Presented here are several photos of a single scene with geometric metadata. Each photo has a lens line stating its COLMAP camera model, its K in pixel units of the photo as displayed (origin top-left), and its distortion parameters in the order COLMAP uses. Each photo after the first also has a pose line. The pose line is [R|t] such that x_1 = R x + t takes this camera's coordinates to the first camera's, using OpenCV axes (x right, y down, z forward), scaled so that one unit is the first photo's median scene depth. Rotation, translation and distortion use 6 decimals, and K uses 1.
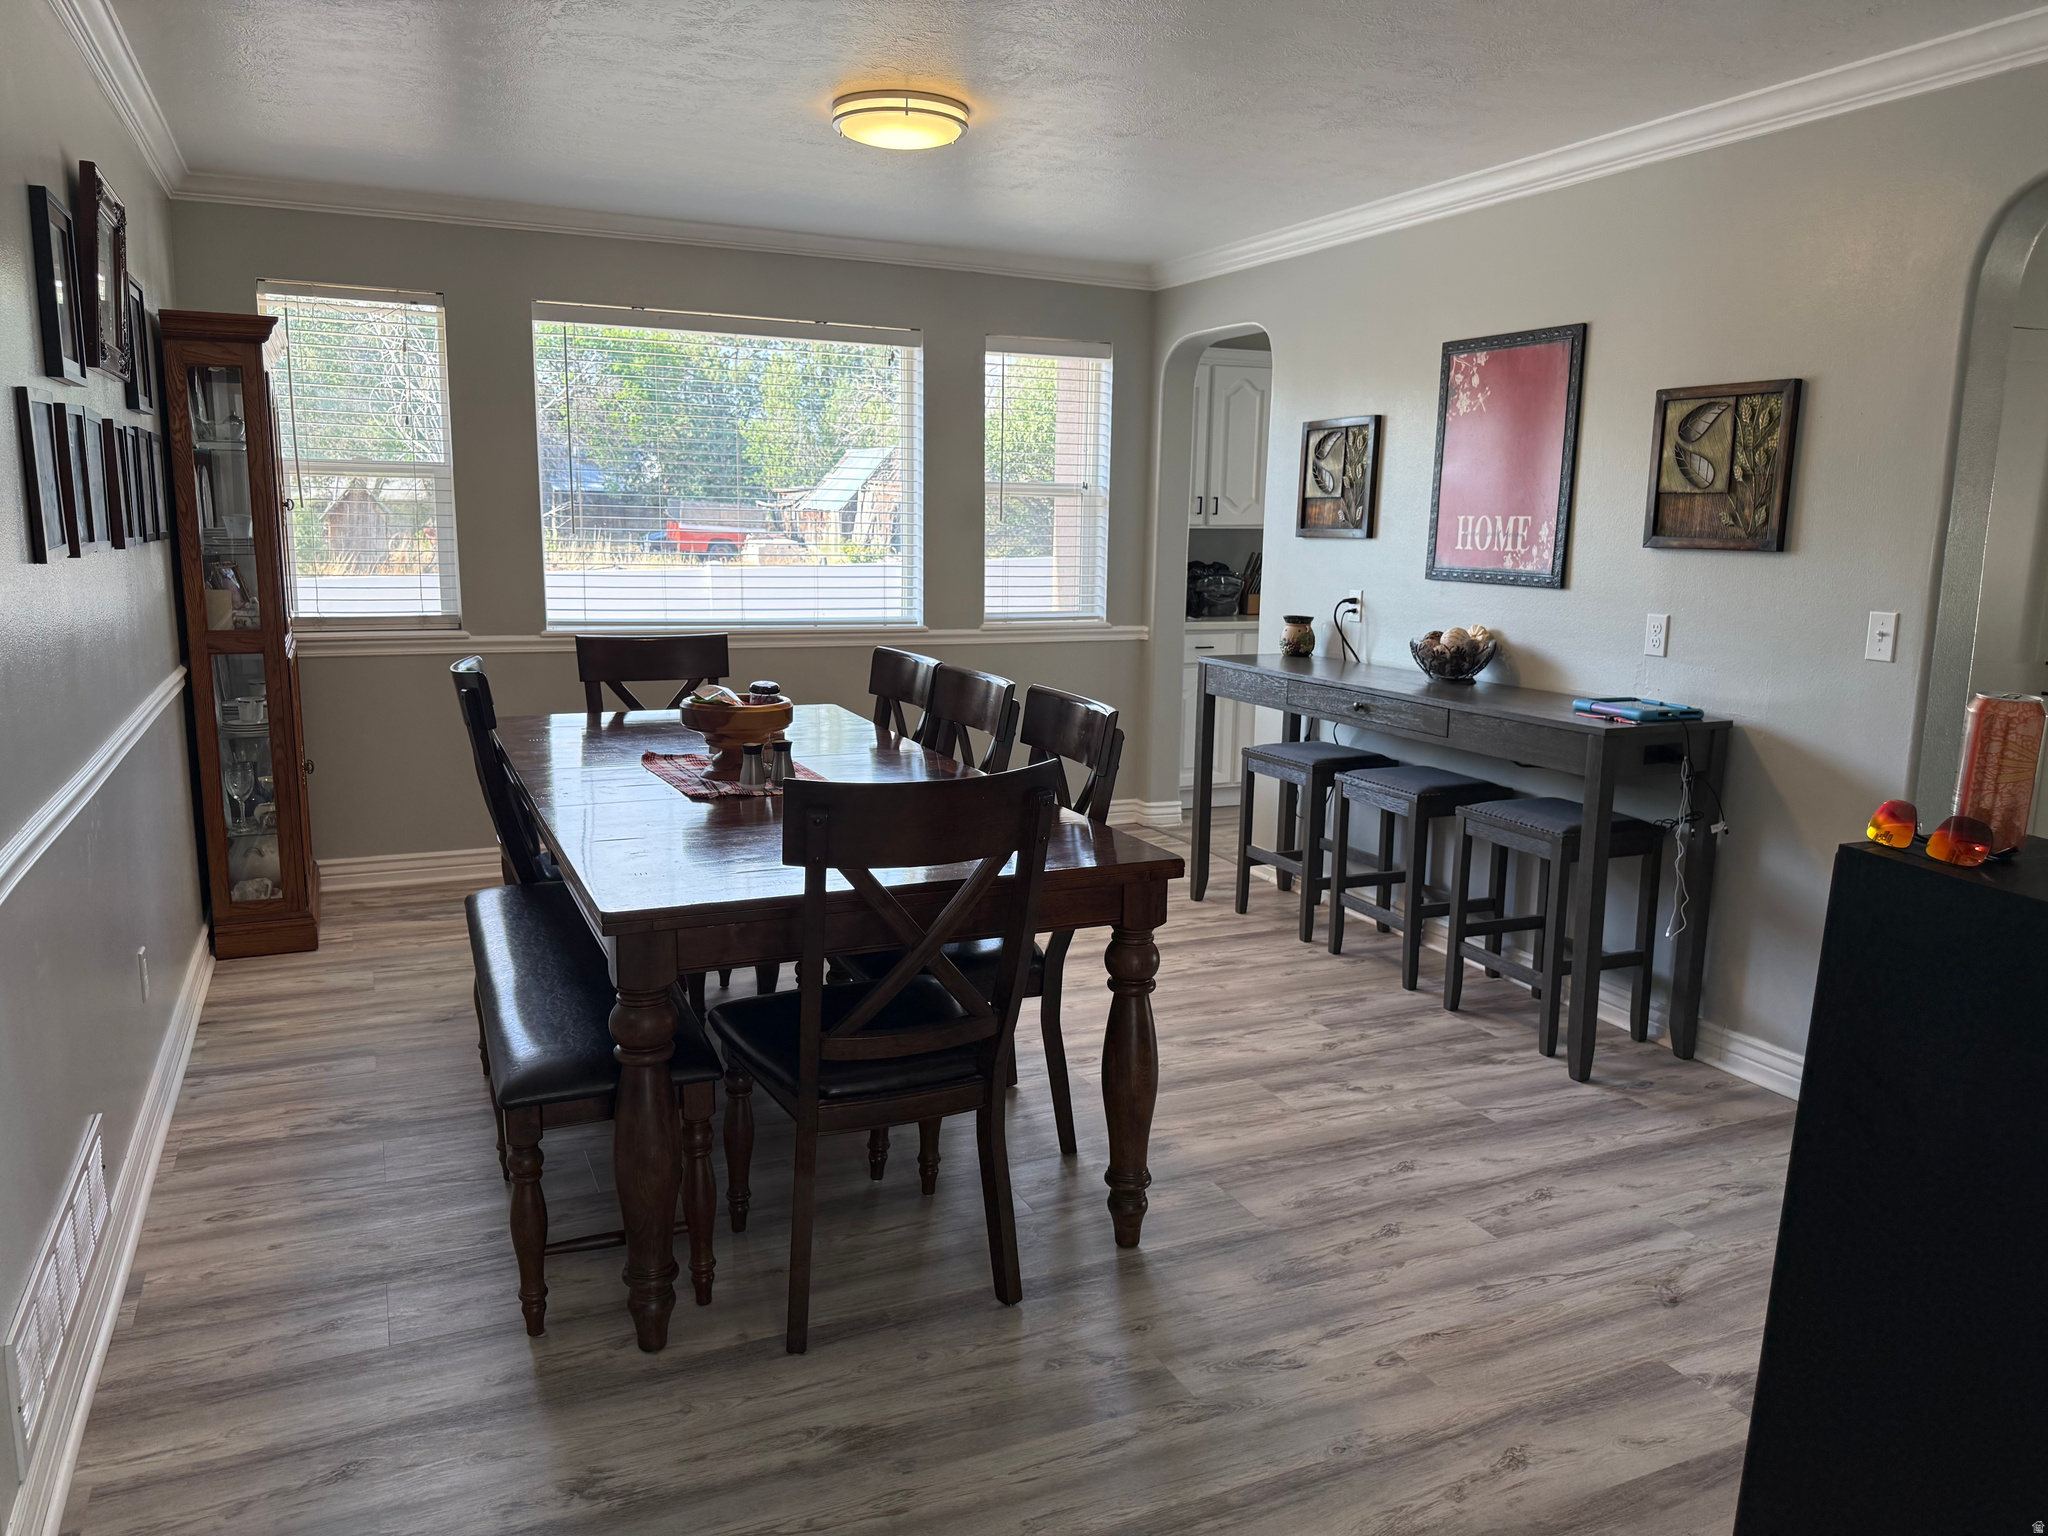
lens RADIAL K [[1460.4, 0, 1017.3], [0, 1460.4, 777.4], [0, 0, 1]] dist [0.026948, -0.026103]
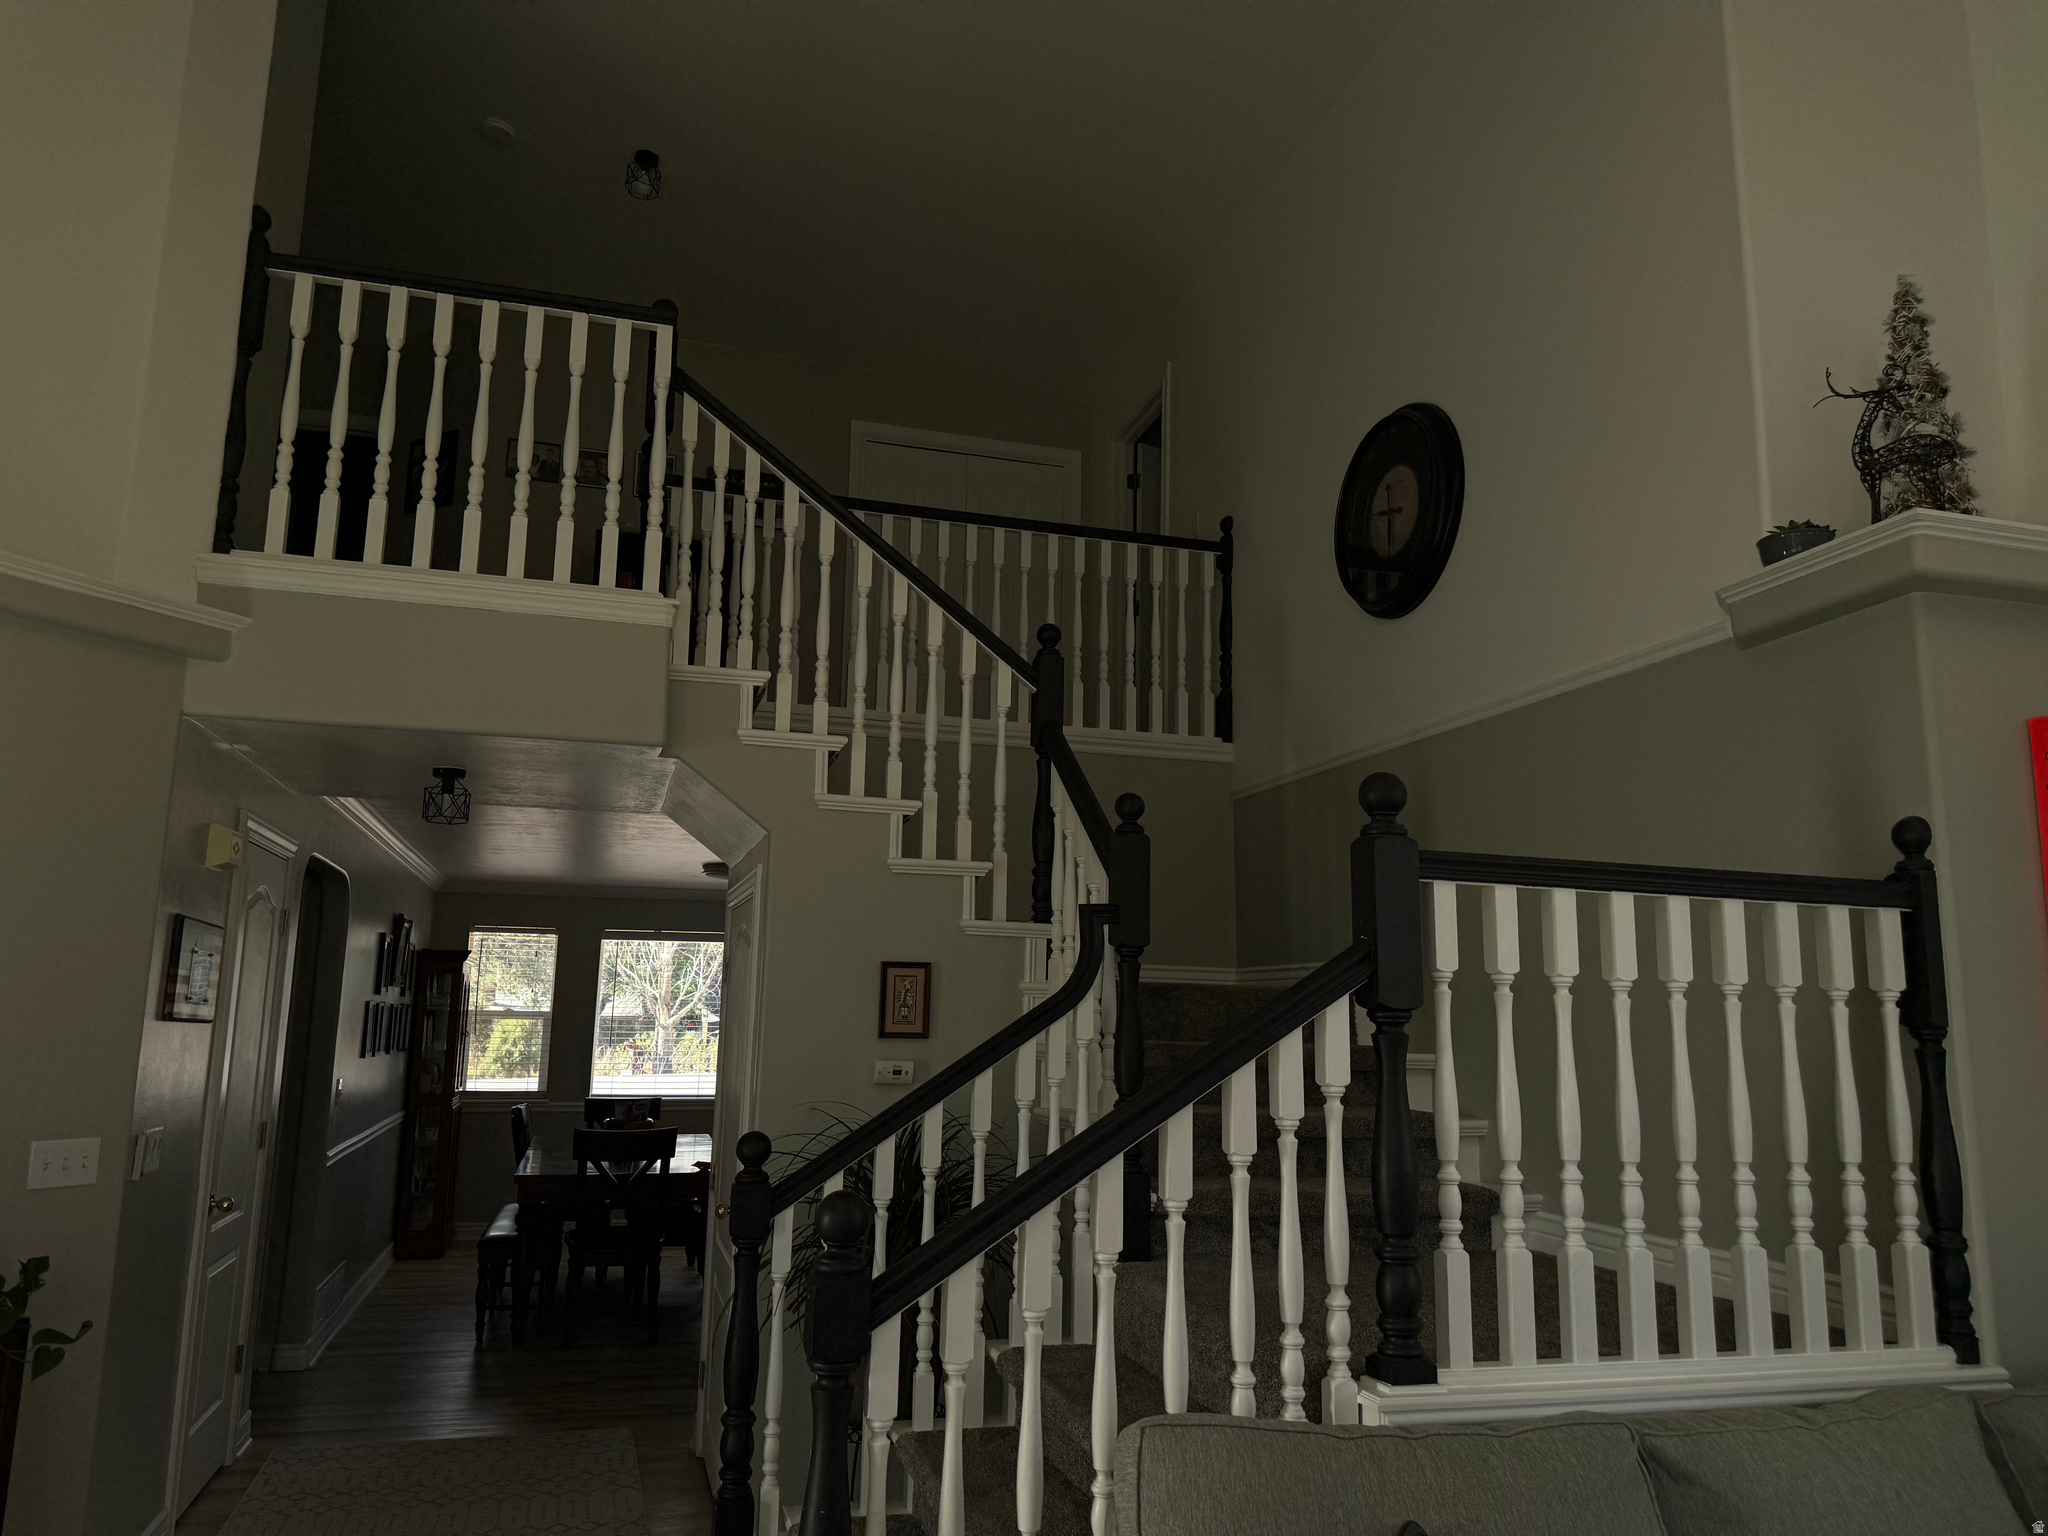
lens RADIAL K [[1460.4, 0, 1029.3], [0, 1460.4, 770.7], [0, 0, 1]] dist [0.026948, -0.026103]
pose [[0.991083, -0.022175, -0.131389, 0.619045], [-0.024541, 0.938808, -0.343566, 0.169902], [0.130968, 0.343726, 0.929892, -1.027564]]
